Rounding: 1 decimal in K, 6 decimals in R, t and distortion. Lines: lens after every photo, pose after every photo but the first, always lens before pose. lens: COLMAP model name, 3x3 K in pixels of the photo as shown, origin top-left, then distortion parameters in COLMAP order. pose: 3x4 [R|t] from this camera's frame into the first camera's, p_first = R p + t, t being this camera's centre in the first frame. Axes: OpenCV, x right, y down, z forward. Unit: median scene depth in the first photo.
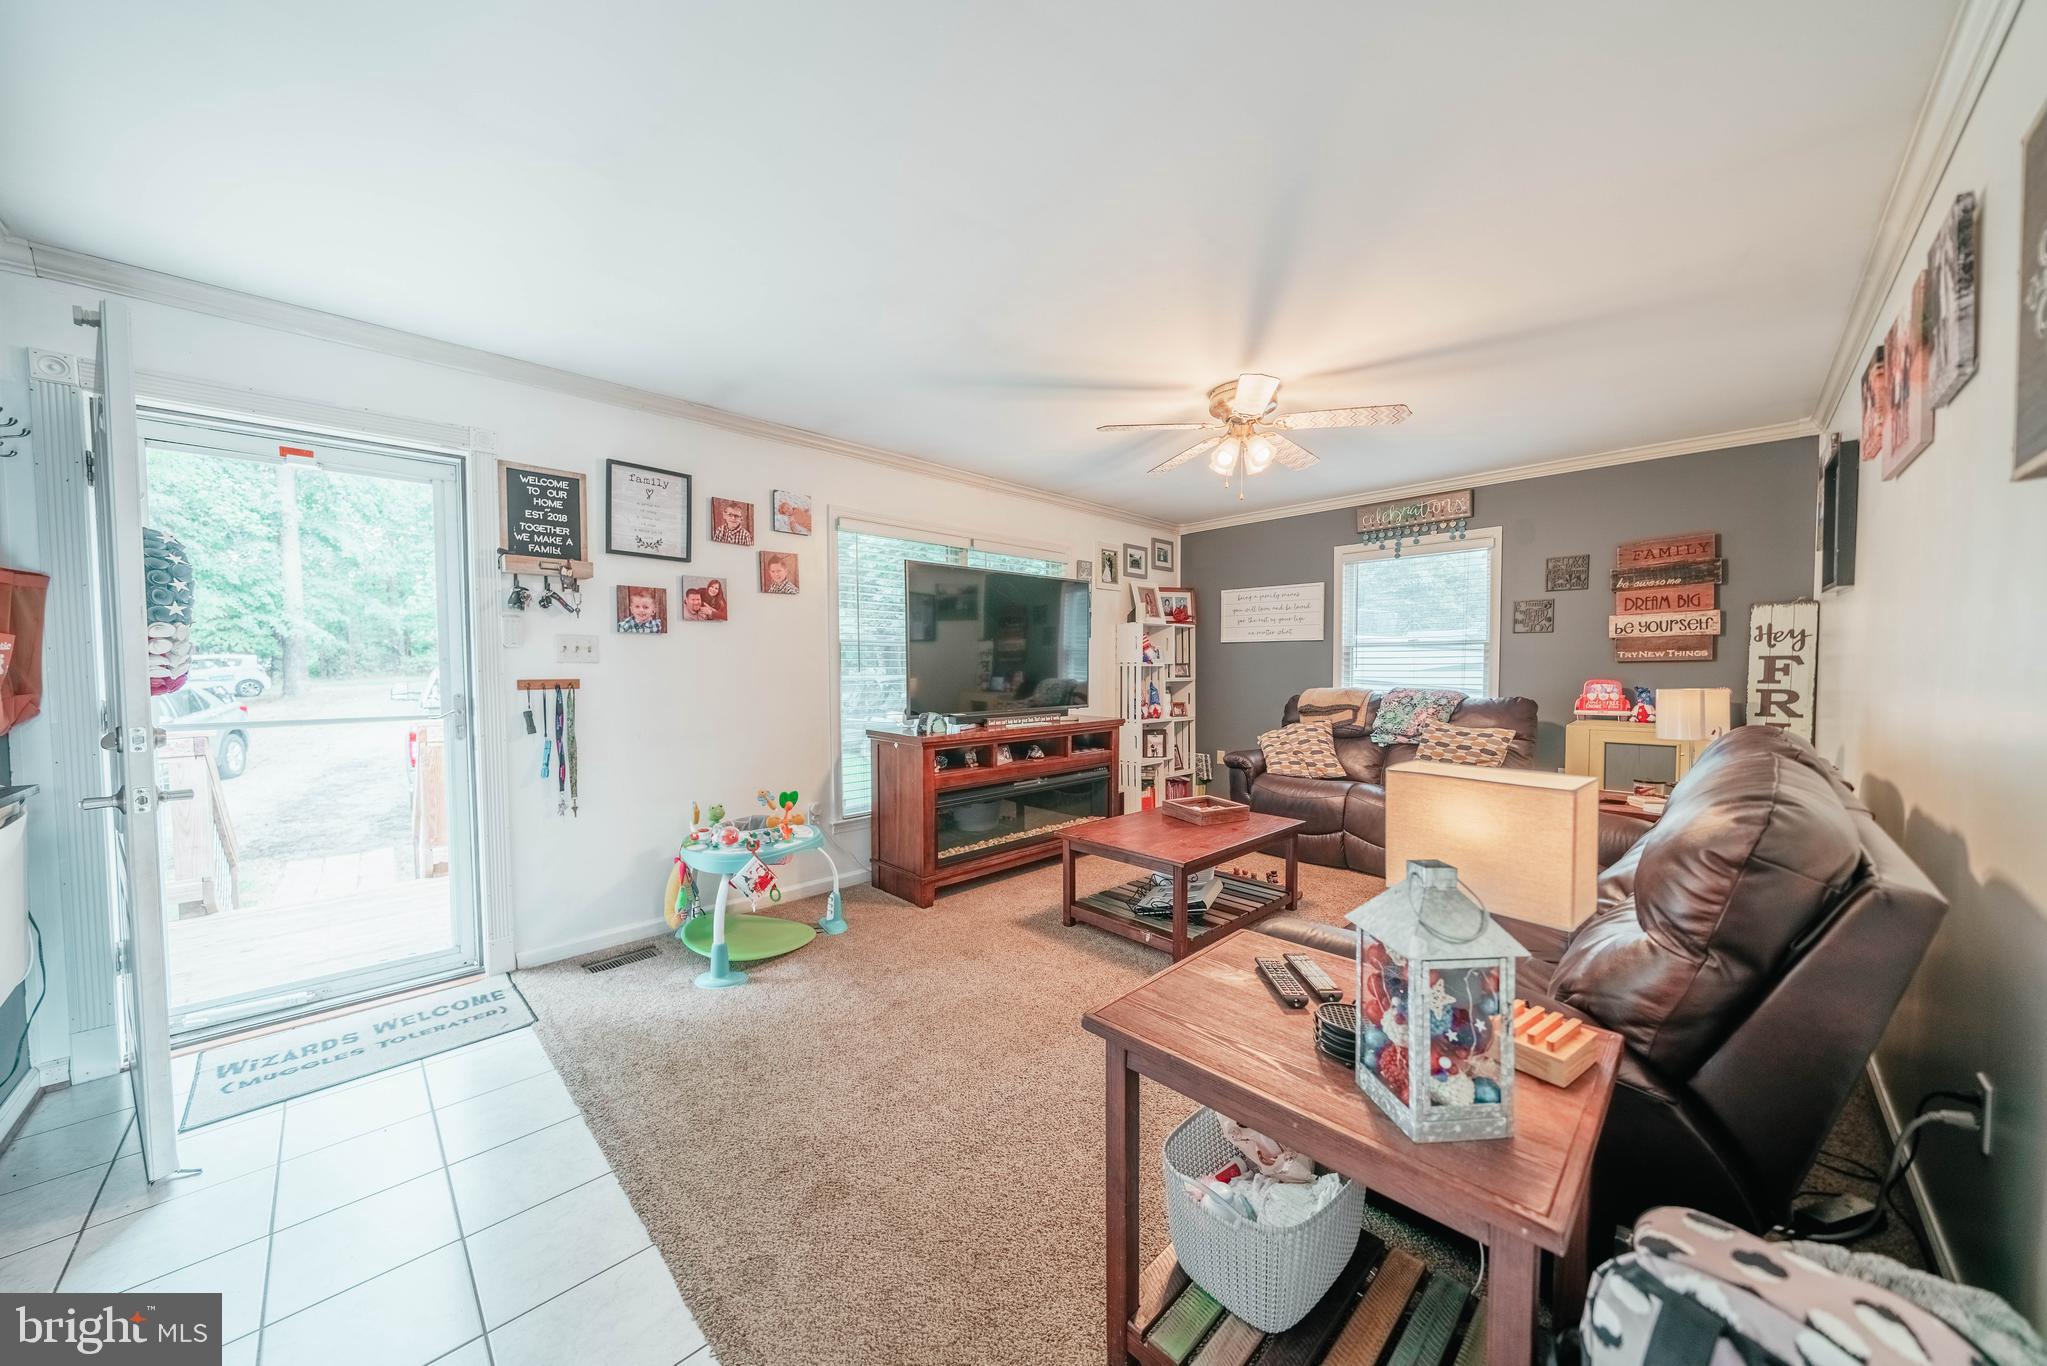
lens RADIAL K [[705.5, 0, 1009.5], [0, 705.5, 687.9], [0, 0, 1]] dist [-0.007792, -0.000185]
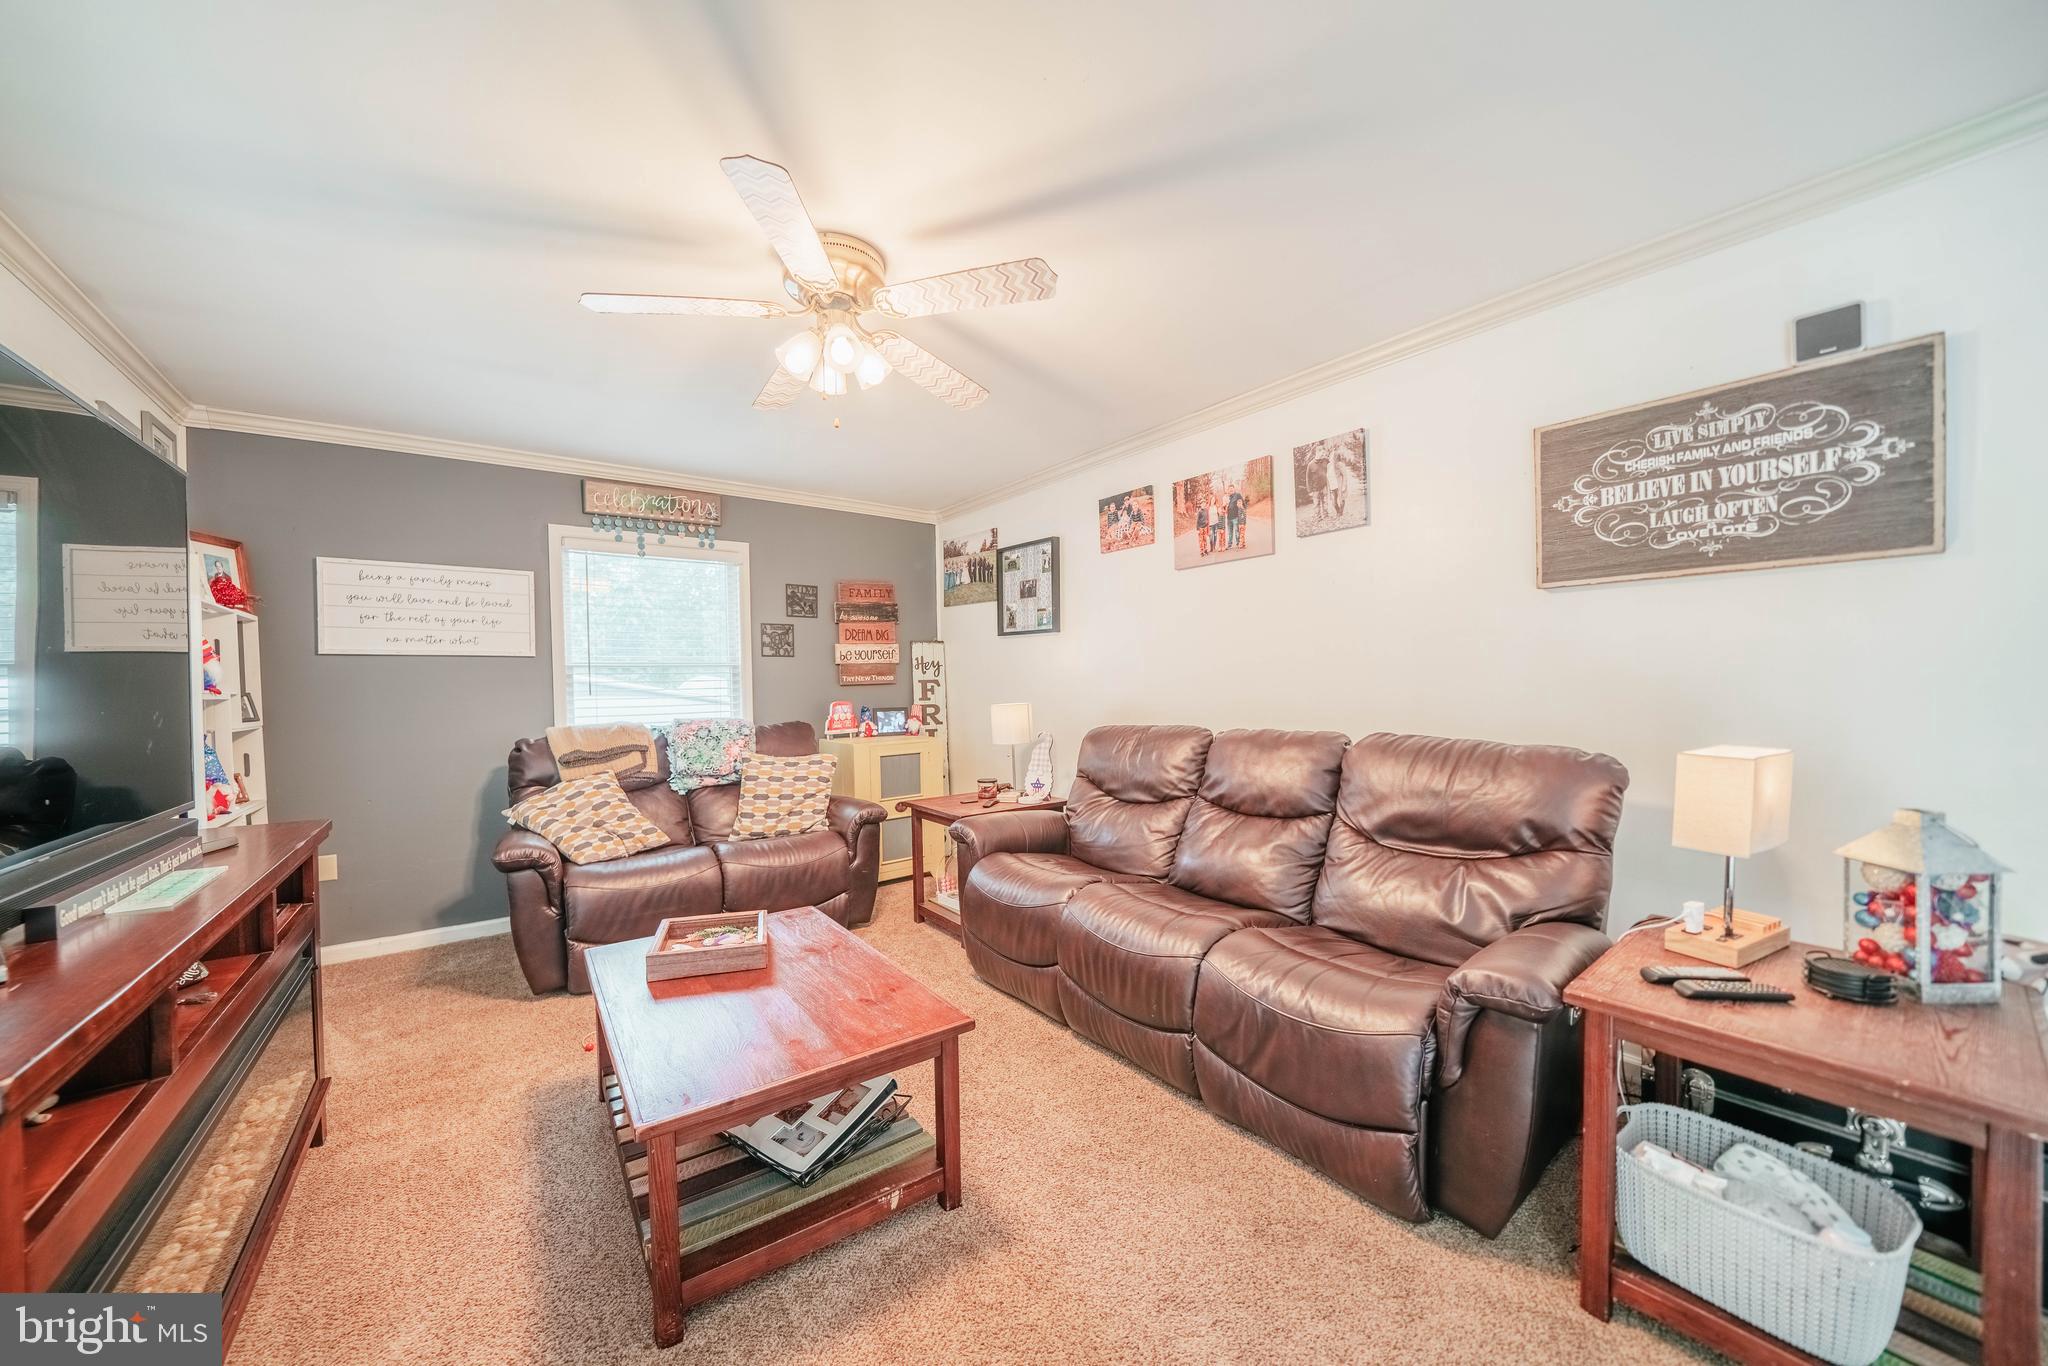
lens RADIAL K [[710.1, 0, 1007.5], [0, 710.1, 690.1], [0, 0, 1]] dist [-0.020811, 0.000180]
pose [[0.128298, -0.006647, 0.991713, -0.205466], [0.047055, 0.998892, 0.000608, -0.016108], [-0.990619, 0.046587, 0.128468, 0.545153]]
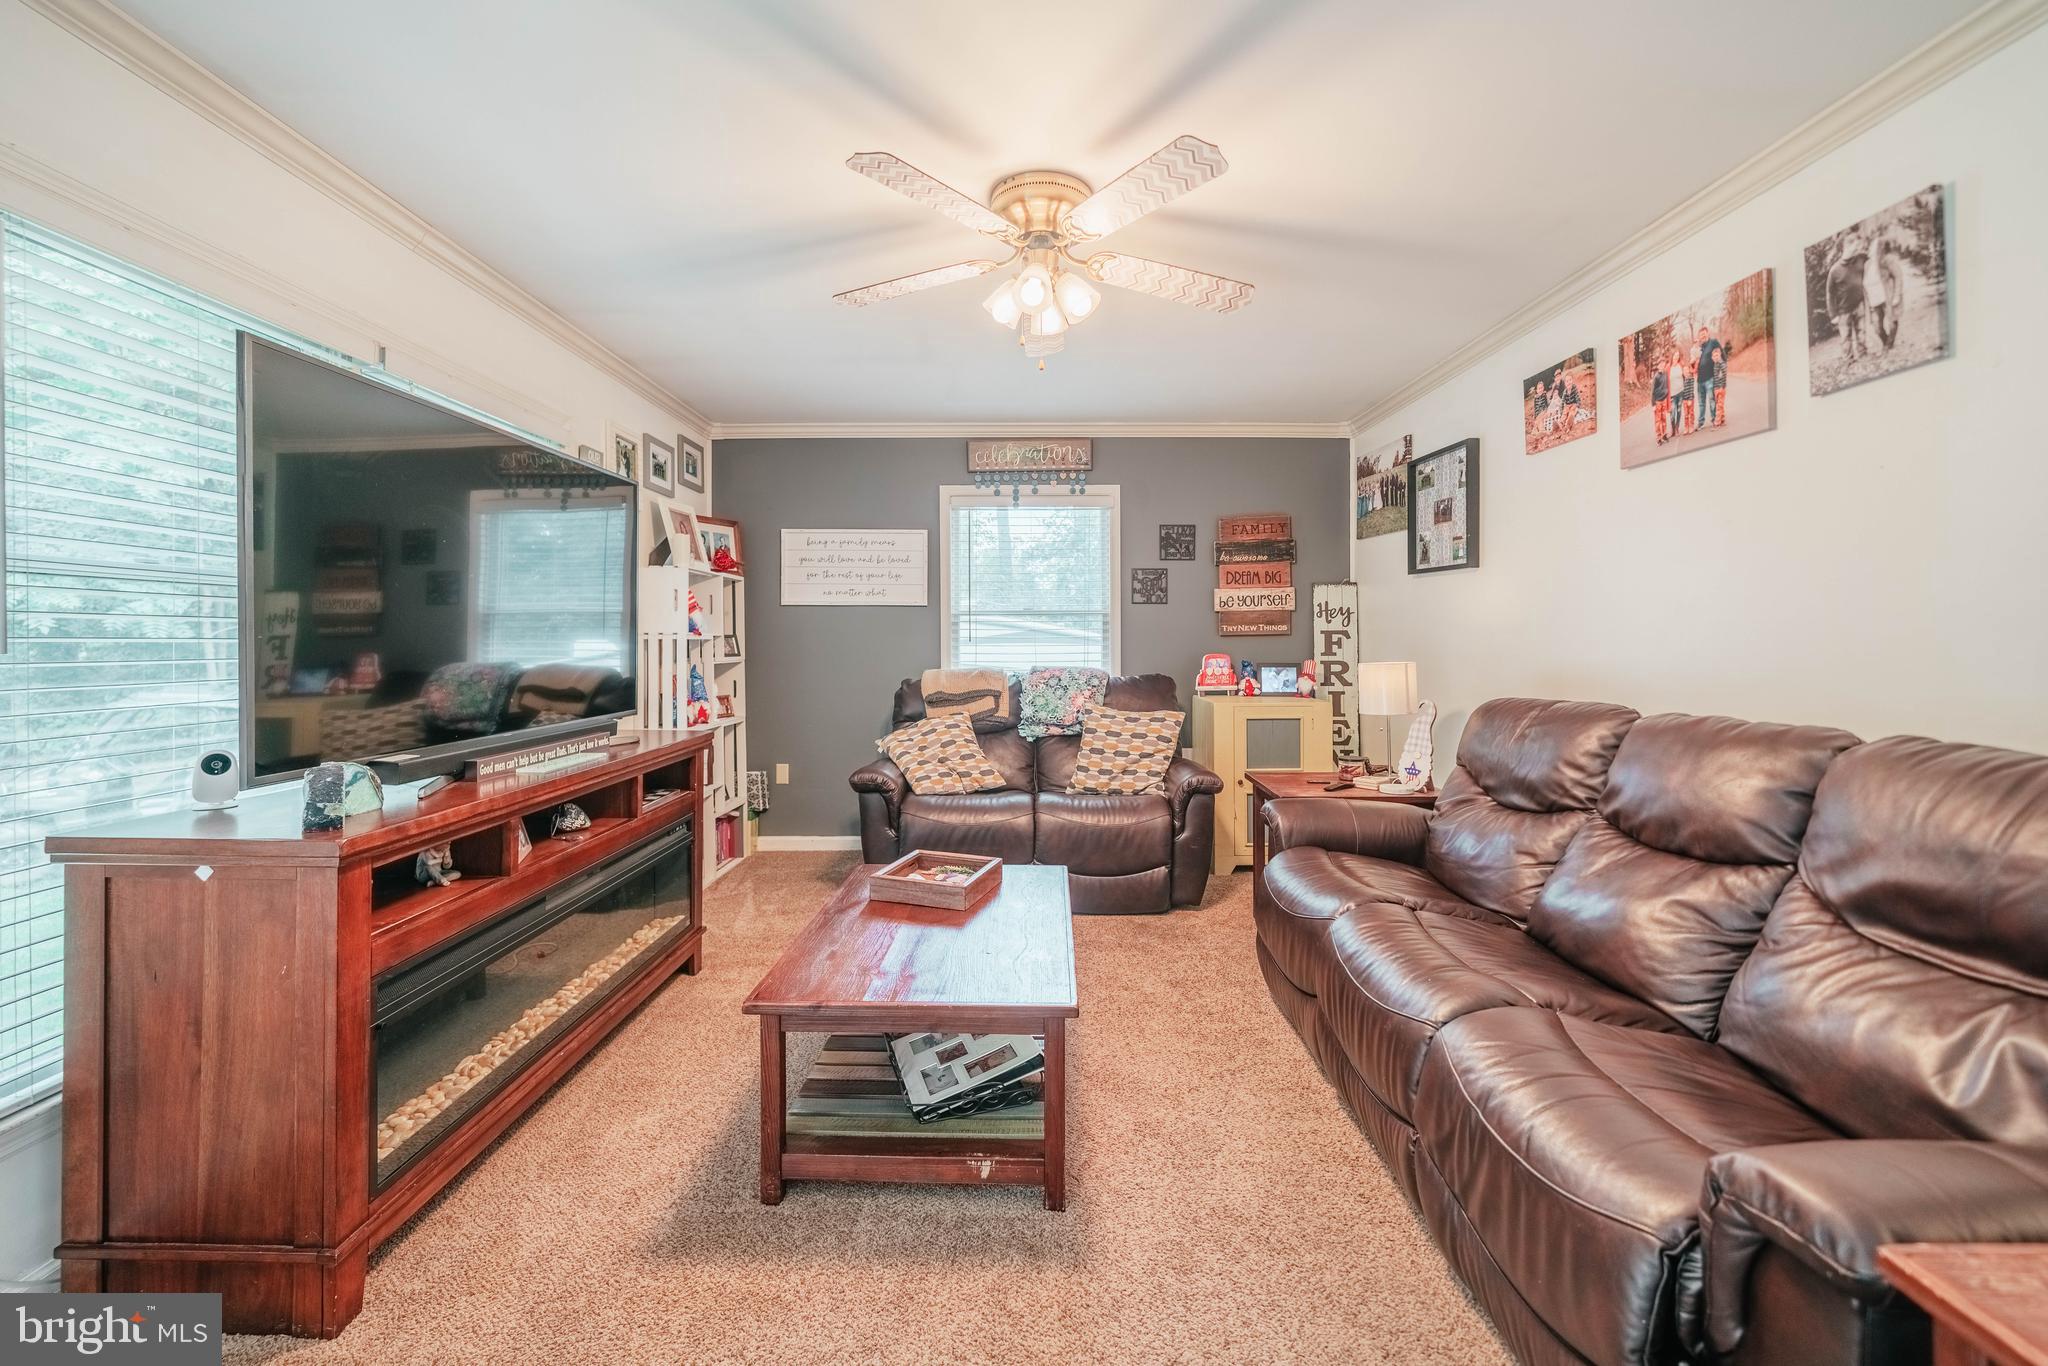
lens RADIAL K [[825.3, 0, 1033.6], [0, 825.3, 628.4], [0, 0, 1]] dist [0.000021, -0.000291]
pose [[0.690454, 0.011625, 0.723283, -0.142383], [0.020756, 0.999141, -0.035872, -0.010082], [-0.723078, 0.039780, 0.689620, 0.359349]]
